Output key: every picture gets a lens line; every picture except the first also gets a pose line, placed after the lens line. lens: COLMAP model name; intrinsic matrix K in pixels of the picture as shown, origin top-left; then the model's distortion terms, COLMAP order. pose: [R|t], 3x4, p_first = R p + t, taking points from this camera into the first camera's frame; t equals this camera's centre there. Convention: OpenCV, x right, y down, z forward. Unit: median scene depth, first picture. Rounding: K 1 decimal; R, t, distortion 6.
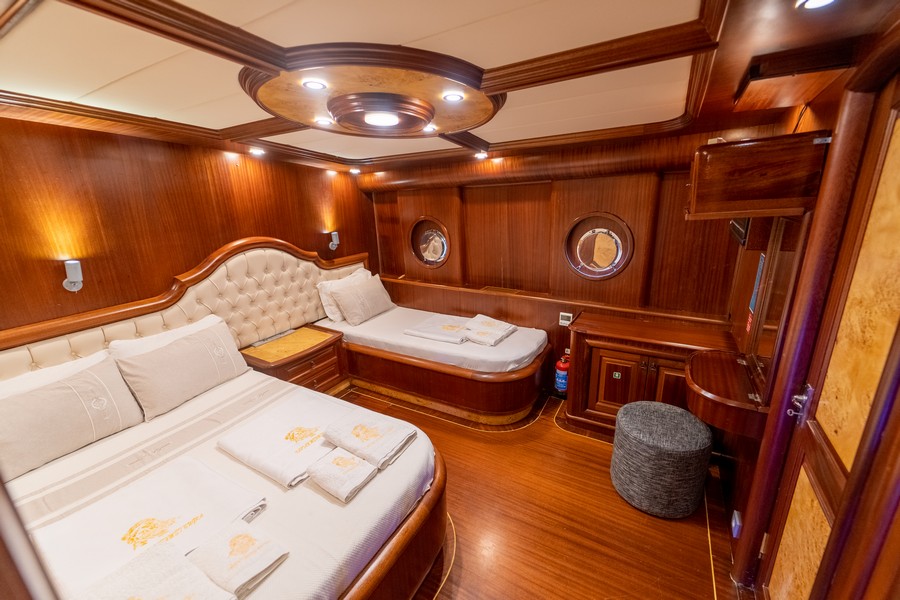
lens RADIAL K [[364.2, 0, 453.0], [0, 364.2, 296.0], [0, 0, 1]] dist [0.000550, 0.000061]
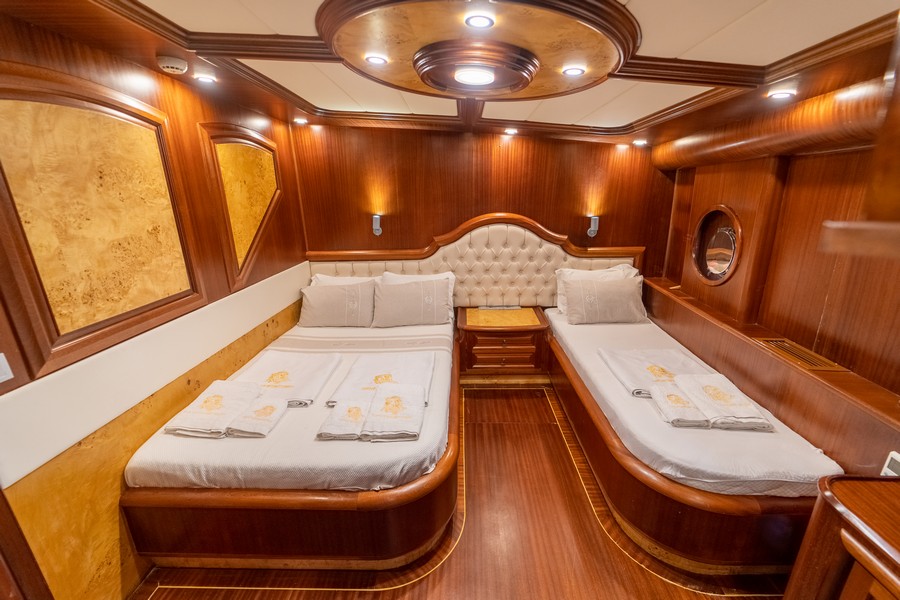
lens RADIAL K [[364.2, 0, 453.0], [0, 364.2, 296.0], [0, 0, 1]] dist [0.000550, 0.000061]
pose [[0.472387, 0.266148, -0.840248, 0.347077], [-0.236155, 0.956683, 0.170262, -0.071593], [0.849165, 0.117999, 0.514777, 0.331440]]
